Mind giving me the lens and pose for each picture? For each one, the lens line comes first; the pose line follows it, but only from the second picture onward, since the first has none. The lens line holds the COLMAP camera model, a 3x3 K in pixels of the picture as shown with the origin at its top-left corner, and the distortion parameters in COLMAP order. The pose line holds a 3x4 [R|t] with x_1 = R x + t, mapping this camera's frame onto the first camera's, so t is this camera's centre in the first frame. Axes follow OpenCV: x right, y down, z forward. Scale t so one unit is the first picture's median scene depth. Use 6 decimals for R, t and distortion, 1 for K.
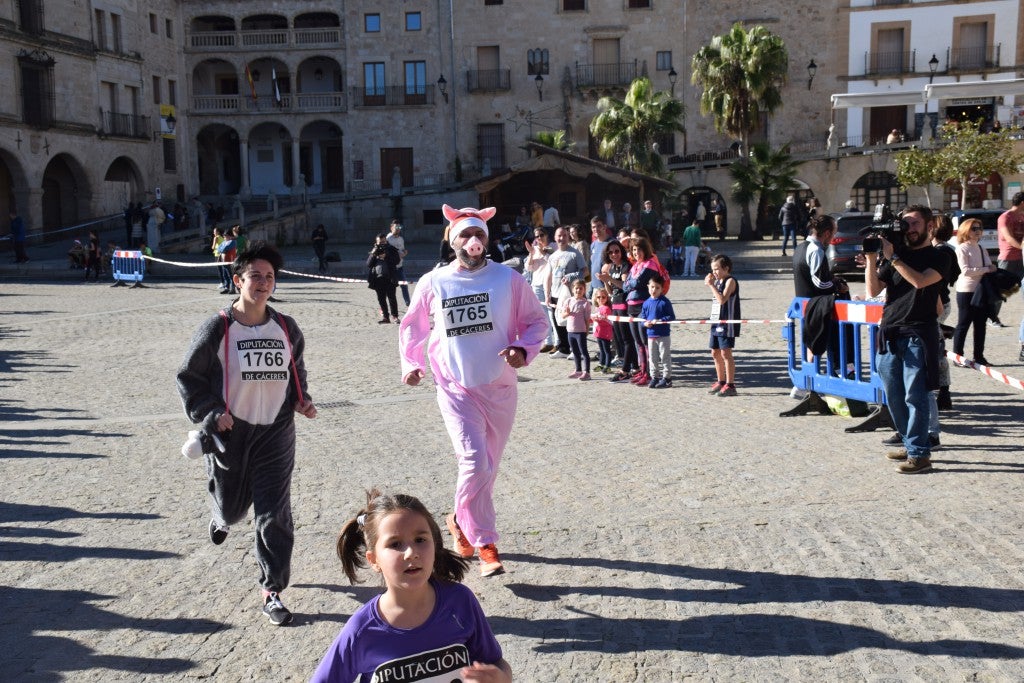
lens RADIAL K [[1360.3, 0, 507.6], [0, 1360.3, 348.7], [0, 0, 1]] dist [0.084627, 0.418606]
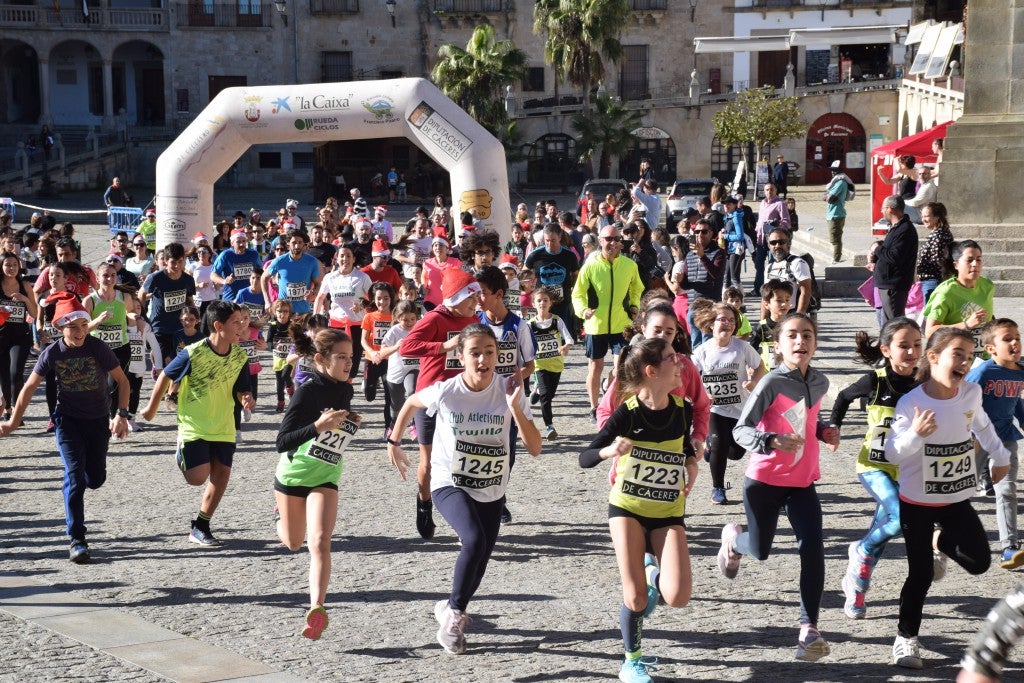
lens RADIAL K [[2334.1, 0, 492.7], [0, 2334.1, 341.3], [0, 0, 1]] dist [0.631600, 0.851132]
pose [[0.999202, 0.010540, 0.038535, 0.033225], [-0.010359, 0.999934, -0.004883, 0.029587], [-0.038584, 0.004480, 0.999245, -0.554999]]
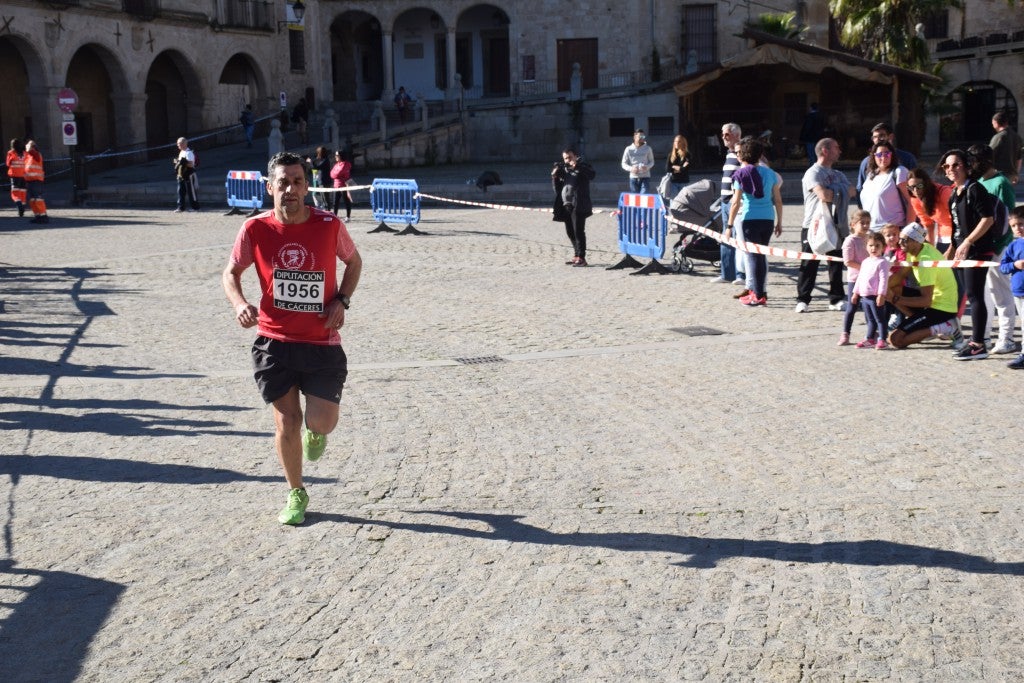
lens RADIAL K [[1729.3, 0, 504.6], [0, 1729.3, 346.0], [0, 0, 1]] dist [0.236720, 0.764763]
pose [[0.992289, 0.012419, -0.123320, 0.003265], [-0.008816, 0.999519, 0.029721, 0.000281], [0.123630, -0.028404, 0.991922, -0.006747]]
